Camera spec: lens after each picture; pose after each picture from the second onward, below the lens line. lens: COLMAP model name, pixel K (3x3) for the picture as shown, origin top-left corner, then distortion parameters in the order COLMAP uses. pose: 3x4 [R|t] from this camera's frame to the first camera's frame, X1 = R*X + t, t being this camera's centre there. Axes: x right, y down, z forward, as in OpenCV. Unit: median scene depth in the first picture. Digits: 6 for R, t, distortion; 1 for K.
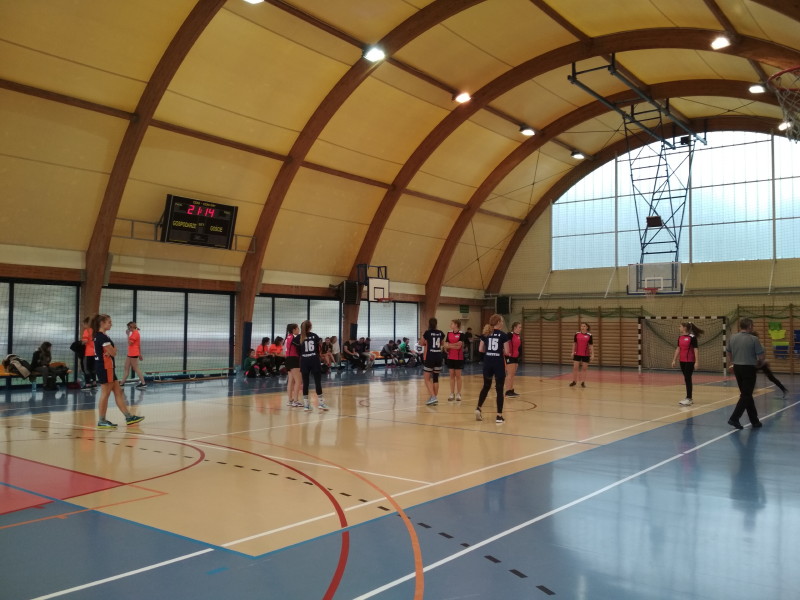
lens RADIAL K [[709.4, 0, 400.0], [0, 709.4, 300.0], [0, 0, 1]] dist [0.111232, -0.228322]
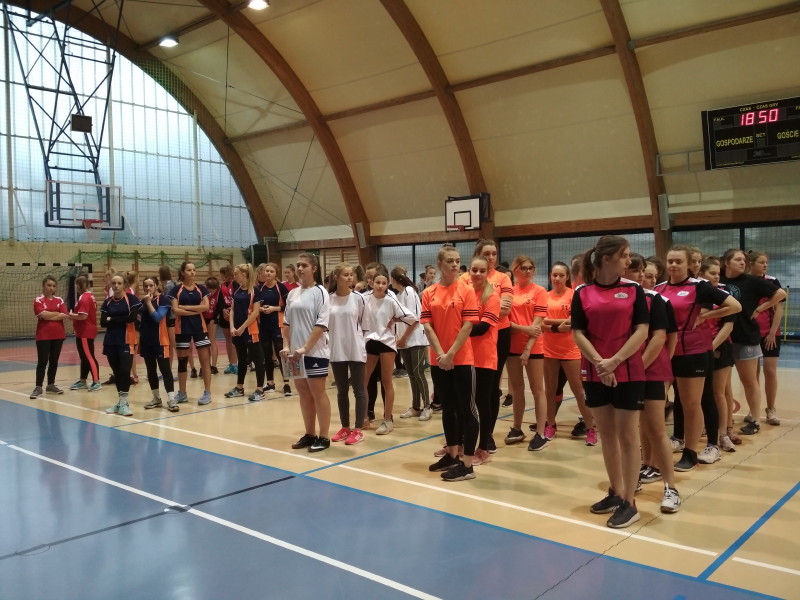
lens RADIAL K [[709.4, 0, 400.0], [0, 709.4, 300.0], [0, 0, 1]] dist [0.111232, -0.228322]
pose [[-0.067553, 0.024095, -0.997425, 0.467656], [0.058879, 0.998062, 0.020122, 0.027712], [0.995977, -0.057368, -0.068841, 0.616082]]
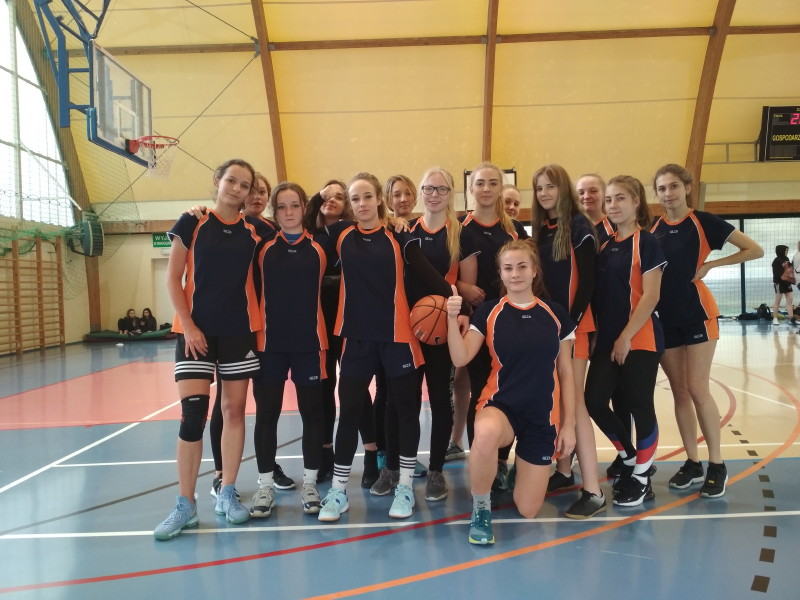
lens RADIAL K [[709.4, 0, 400.0], [0, 709.4, 300.0], [0, 0, 1]] dist [0.111232, -0.228322]
pose [[0.601127, -0.009363, -0.799099, 0.098905], [0.069360, 0.996769, 0.040497, 0.020485], [0.796138, -0.079769, 0.599834, 0.081496]]
